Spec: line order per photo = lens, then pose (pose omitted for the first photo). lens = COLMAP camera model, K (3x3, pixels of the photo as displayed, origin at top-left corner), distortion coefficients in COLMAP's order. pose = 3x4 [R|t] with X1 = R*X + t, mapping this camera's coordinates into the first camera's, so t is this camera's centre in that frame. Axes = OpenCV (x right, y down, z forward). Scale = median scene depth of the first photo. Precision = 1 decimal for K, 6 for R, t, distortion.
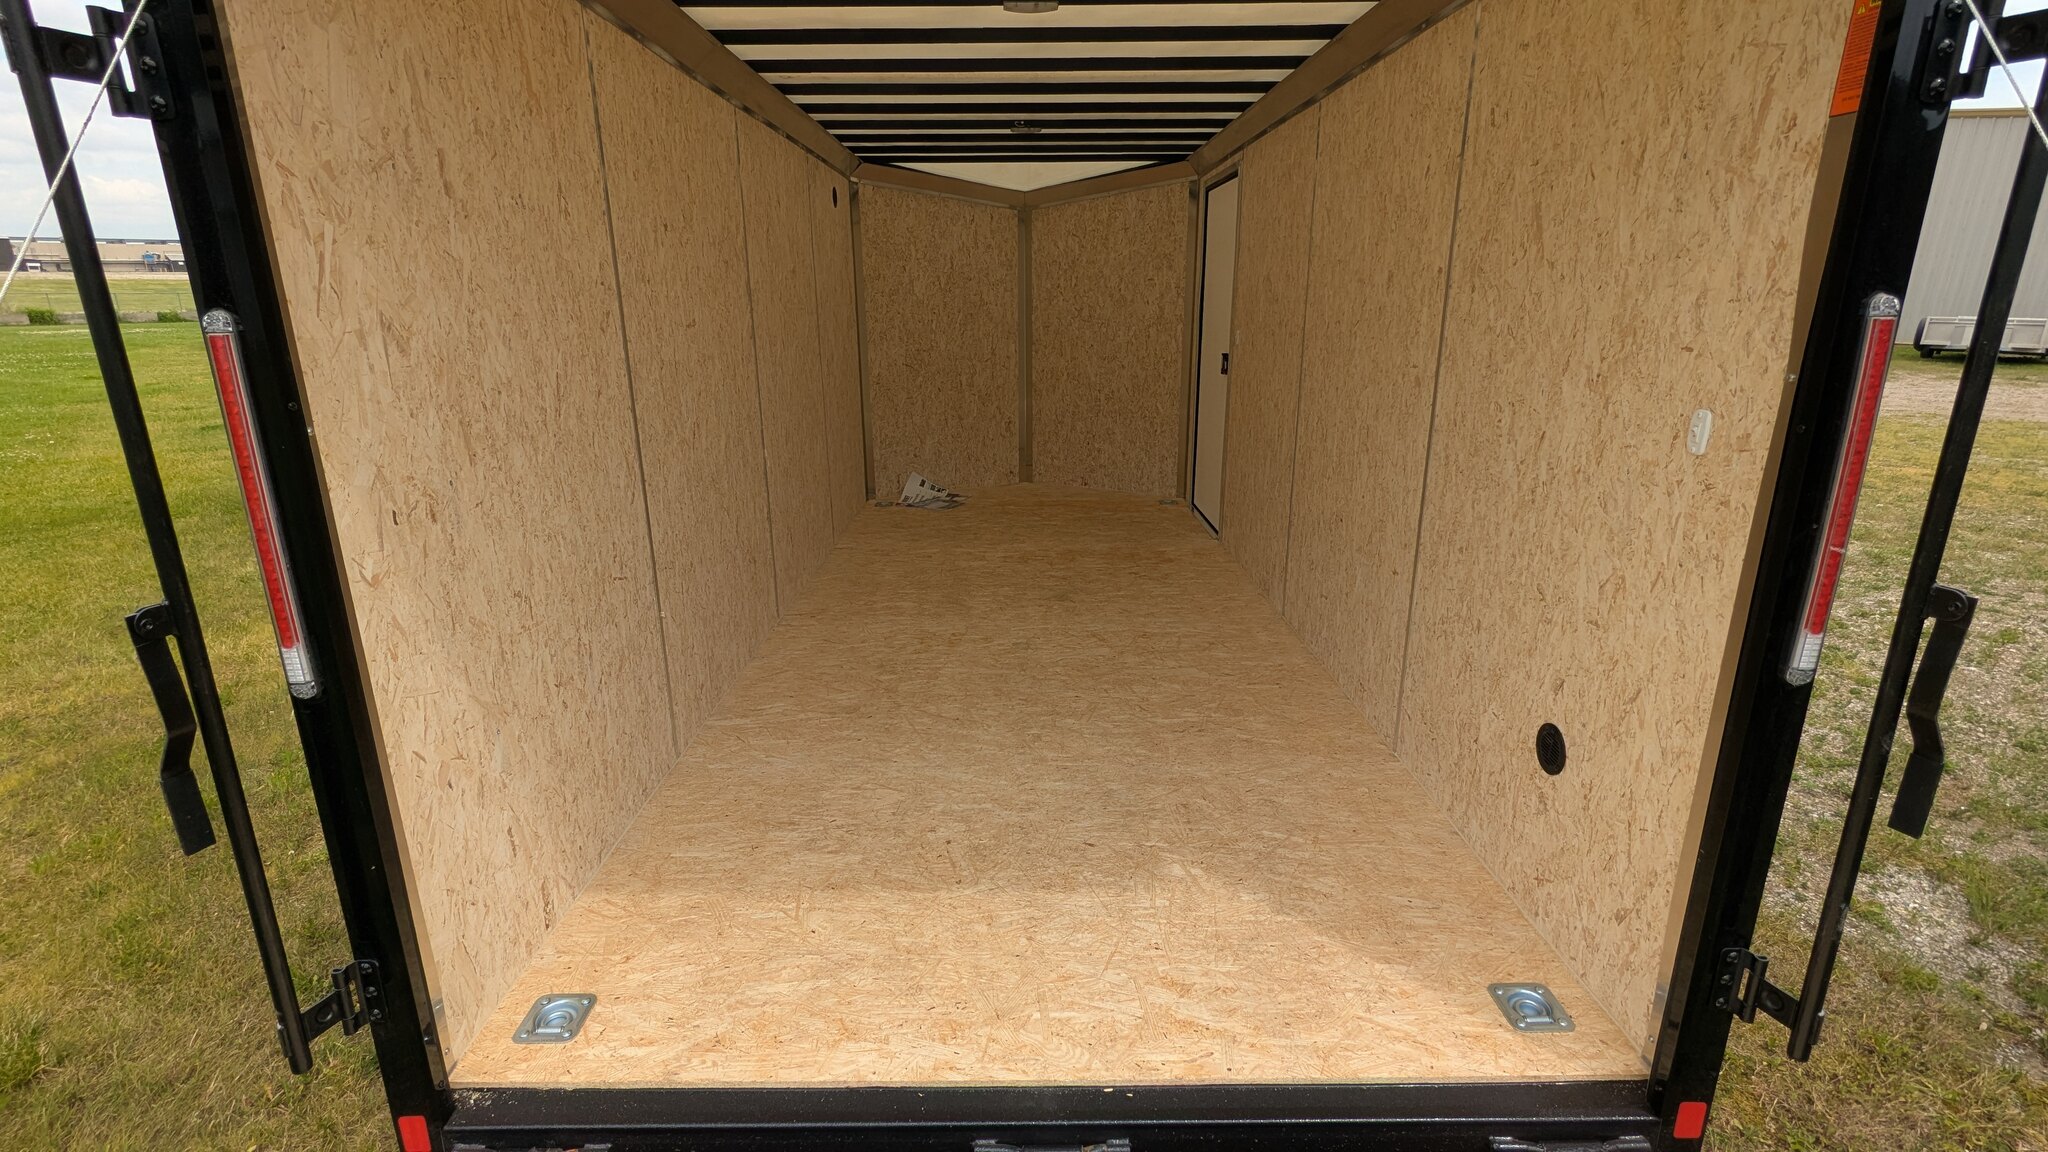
lens RADIAL K [[961.5, 0, 1018.9], [0, 961.5, 582.8], [0, 0, 1]] dist [-0.002580, -0.001215]
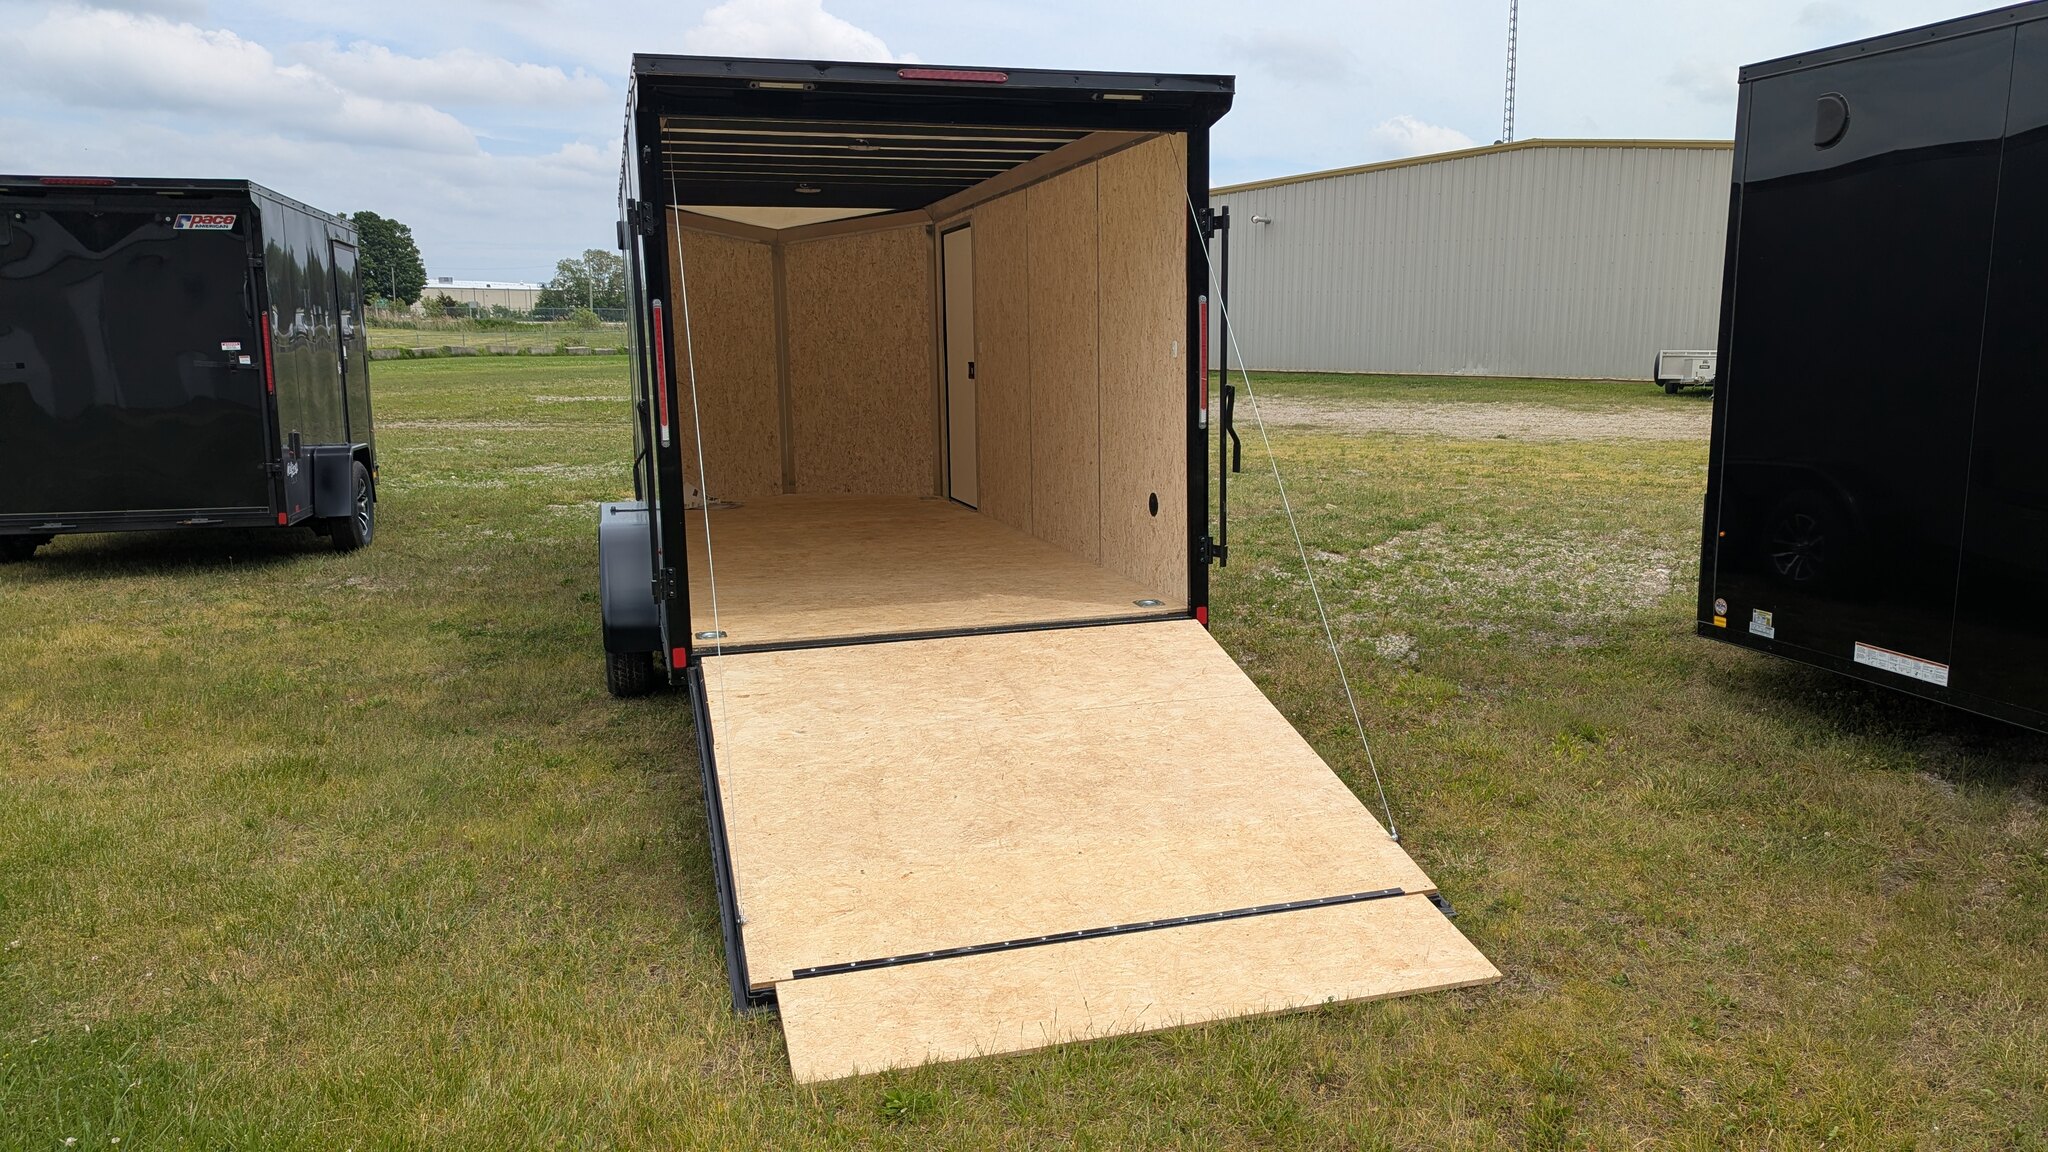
lens RADIAL K [[1454.5, 0, 1072.2], [0, 1454.5, 570.7], [0, 0, 1]] dist [0.043046, 0.000369]
pose [[0.954129, -0.052202, 0.294811, -0.233707], [0.092247, 0.988035, -0.123598, 0.277875], [-0.284831, 0.145124, 0.947528, -0.797756]]
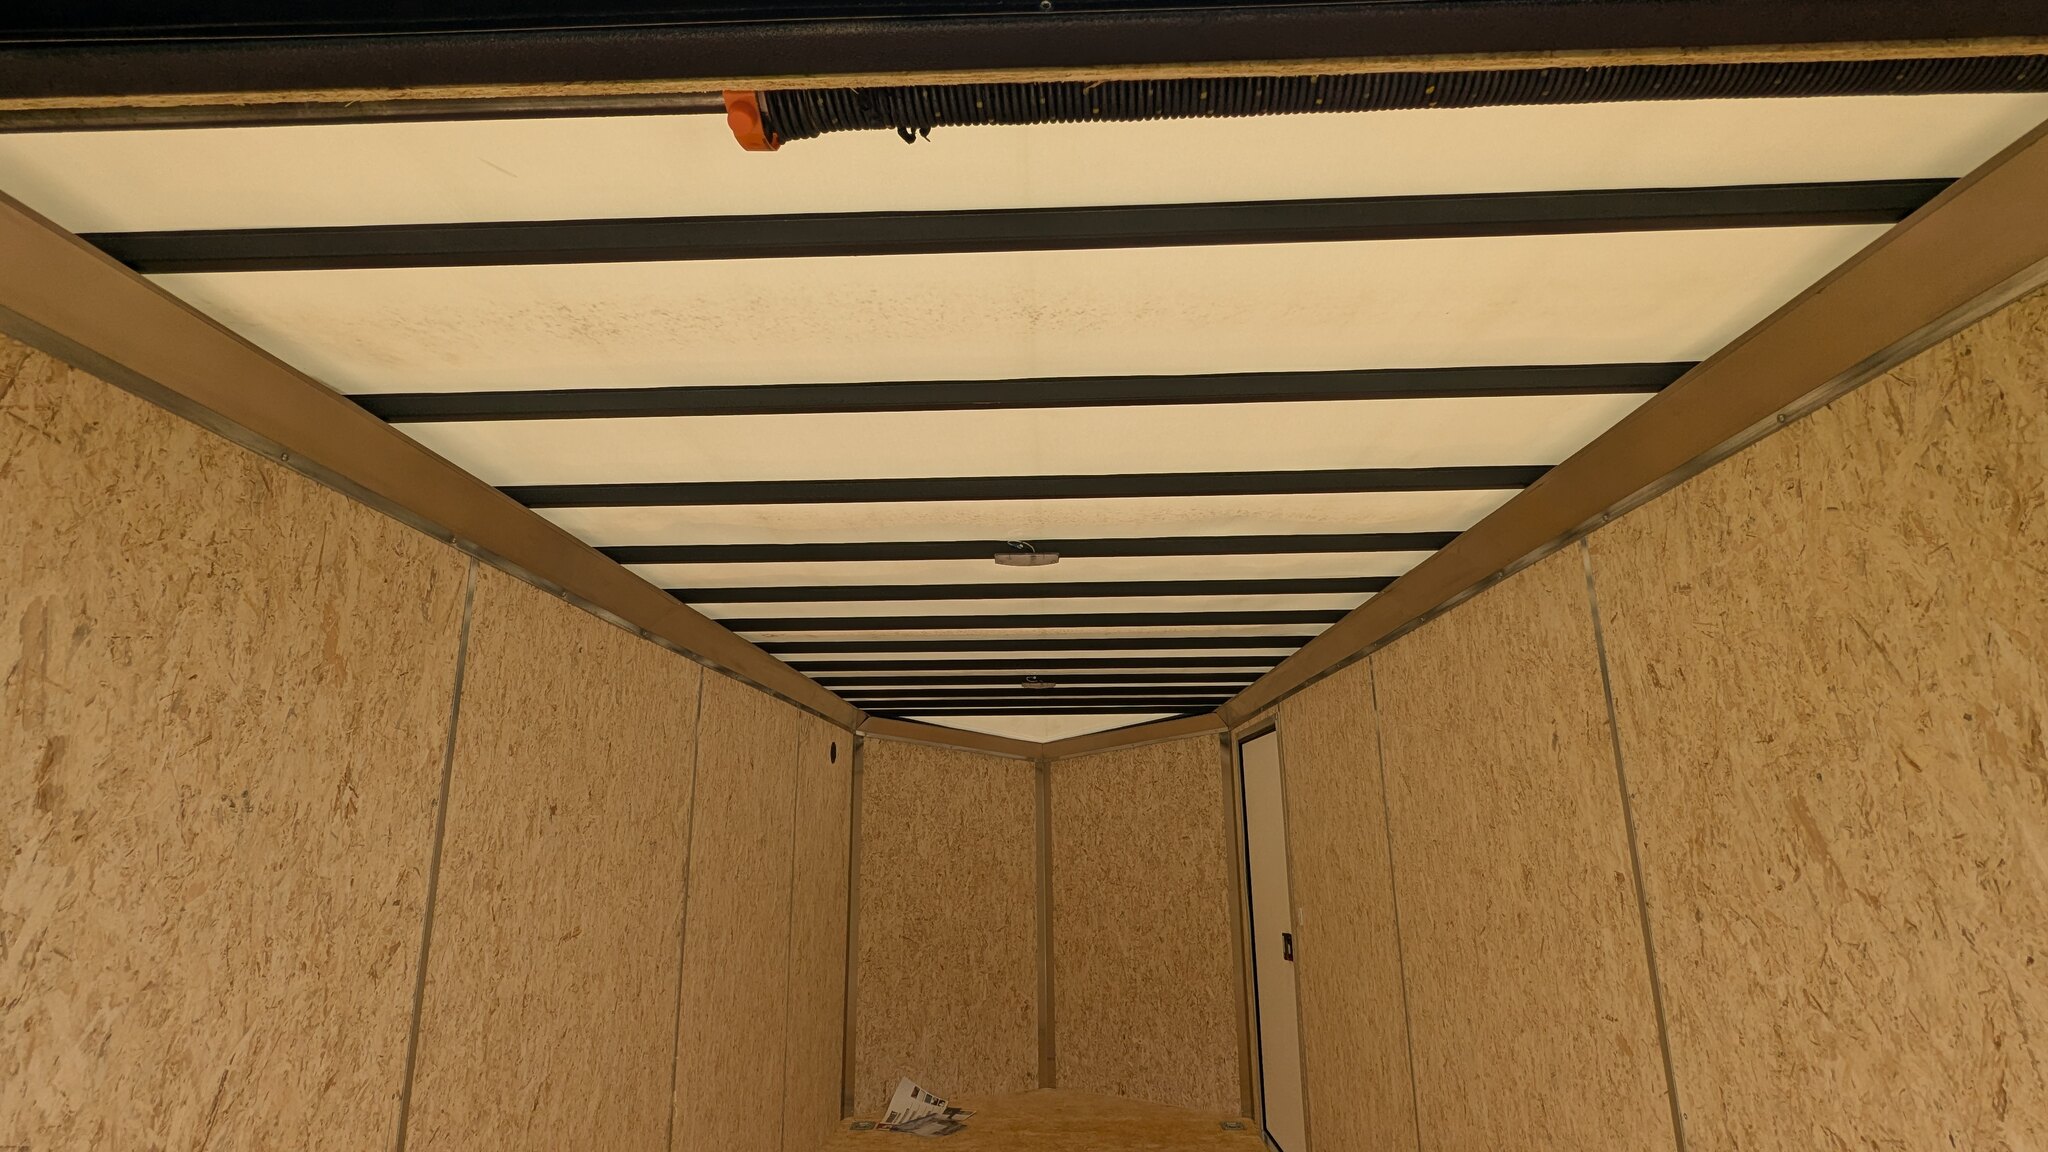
lens RADIAL K [[961.5, 0, 1018.9], [0, 961.5, 582.8], [0, 0, 1]] dist [-0.002580, -0.001215]
pose [[0.999487, -0.009411, -0.030625, 0.016186], [-0.007666, 0.857864, -0.513819, -0.074610], [0.031108, 0.513790, 0.857352, 0.144532]]
